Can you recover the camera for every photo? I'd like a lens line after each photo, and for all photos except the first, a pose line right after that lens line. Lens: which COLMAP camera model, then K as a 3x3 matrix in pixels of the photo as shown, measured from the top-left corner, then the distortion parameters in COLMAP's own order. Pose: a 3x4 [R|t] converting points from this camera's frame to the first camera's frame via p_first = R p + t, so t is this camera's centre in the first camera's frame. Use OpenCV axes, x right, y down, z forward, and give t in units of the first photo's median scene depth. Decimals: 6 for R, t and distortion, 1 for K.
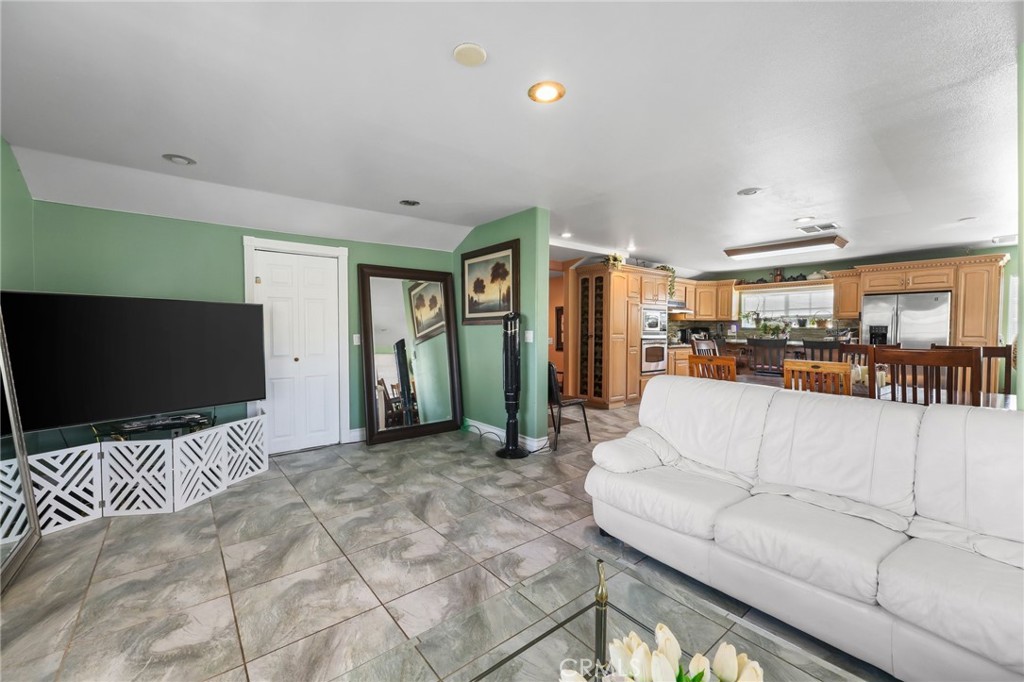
lens RADIAL K [[413.0, 0, 512.0], [0, 413.0, 341.0], [0, 0, 1]] dist [-0.000226, -0.000112]
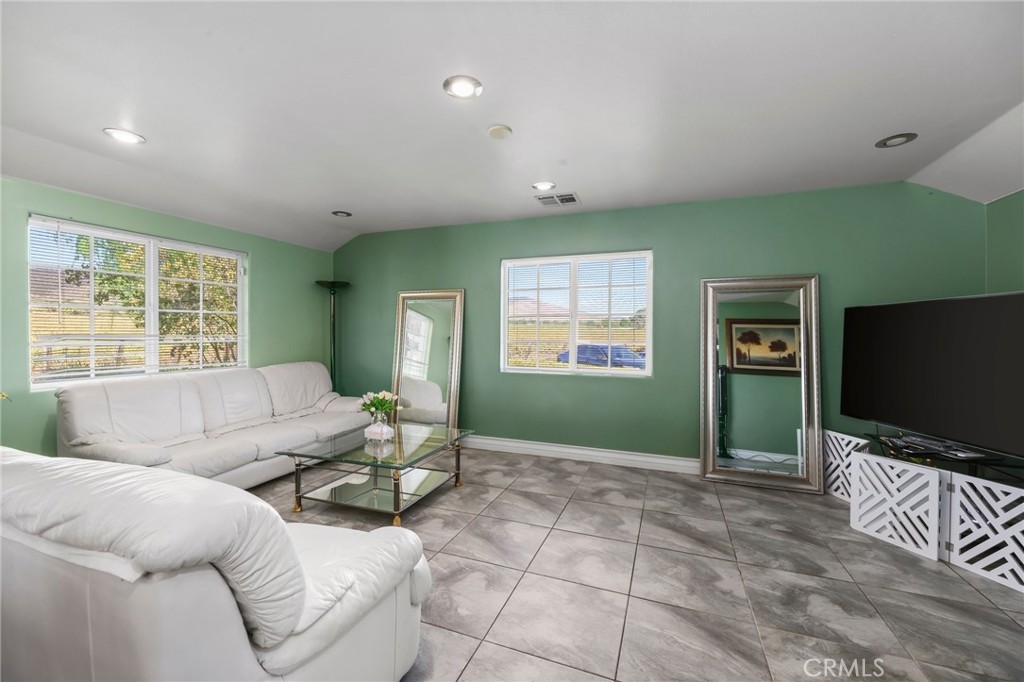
lens RADIAL K [[413.0, 0, 512.0], [0, 413.0, 341.0], [0, 0, 1]] dist [-0.000226, -0.000112]
pose [[-0.868414, 0.002614, -0.495833, 0.371372], [-0.017390, 0.999210, 0.035725, -0.042315], [0.495535, 0.039646, -0.867683, 1.551073]]
